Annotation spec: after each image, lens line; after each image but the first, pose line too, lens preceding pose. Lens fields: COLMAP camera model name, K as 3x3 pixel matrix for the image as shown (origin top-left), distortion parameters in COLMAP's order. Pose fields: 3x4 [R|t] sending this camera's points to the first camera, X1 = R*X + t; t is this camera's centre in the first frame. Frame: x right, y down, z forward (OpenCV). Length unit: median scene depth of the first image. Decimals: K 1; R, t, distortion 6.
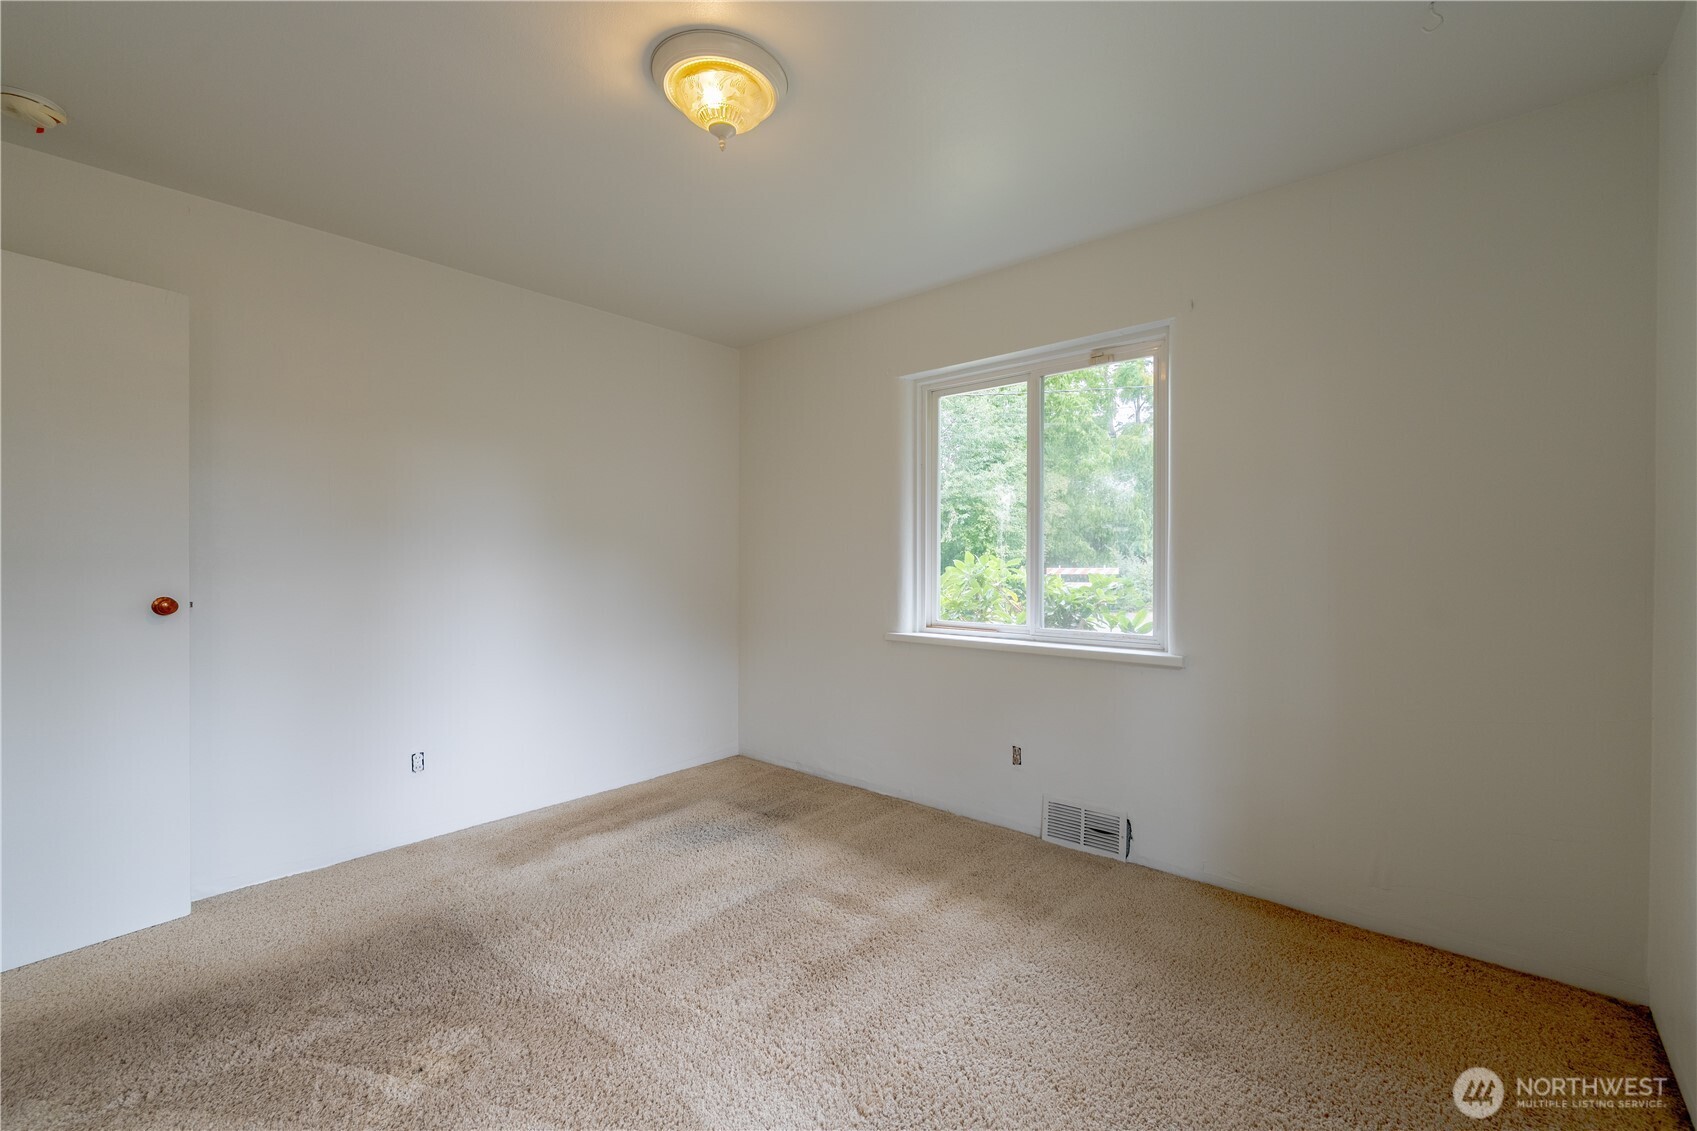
lens RADIAL K [[690.2, 0, 896.5], [0, 690.2, 567.6], [0, 0, 1]] dist [0.001413, -0.000025]
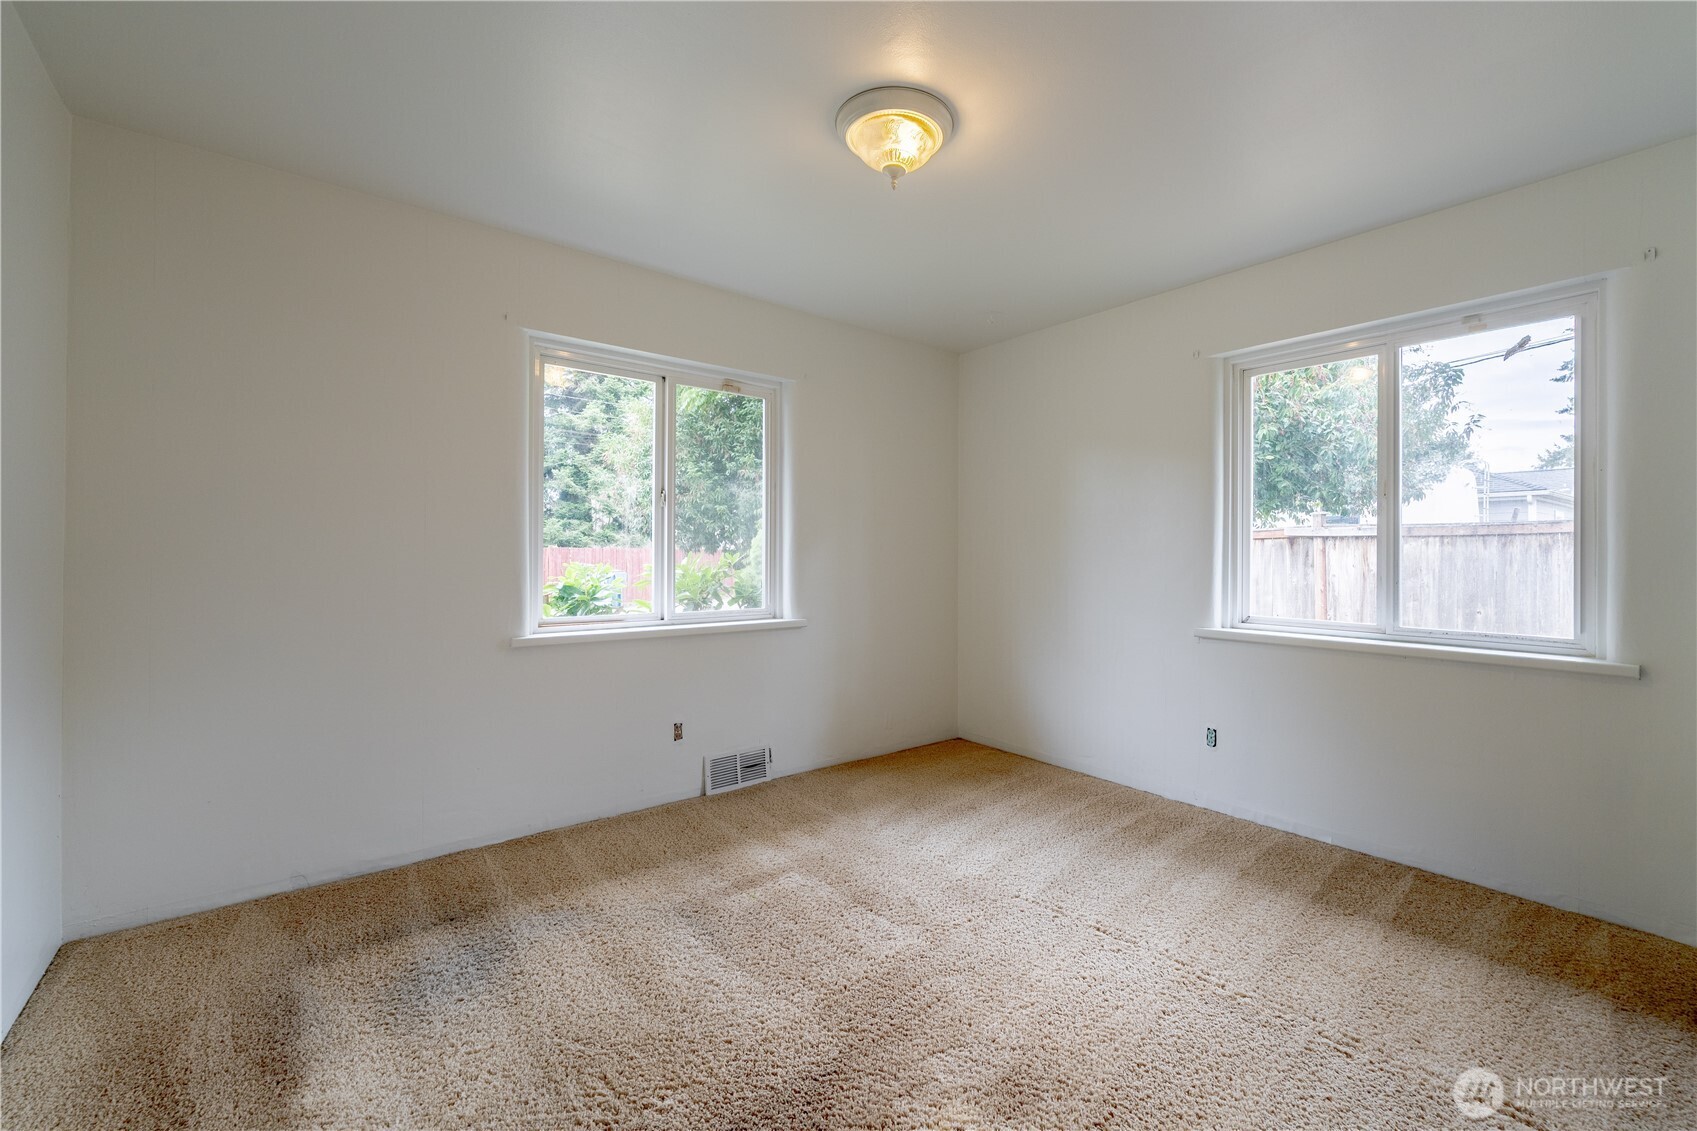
lens RADIAL K [[690.5, 0, 859.0], [0, 690.5, 557.6], [0, 0, 1]] dist [-0.000346, -0.000662]
pose [[0.218629, -0.001814, 0.975806, -0.857341], [0.005149, 0.999986, 0.000706, 0.000659], [-0.975794, 0.004870, 0.218636, 0.507860]]
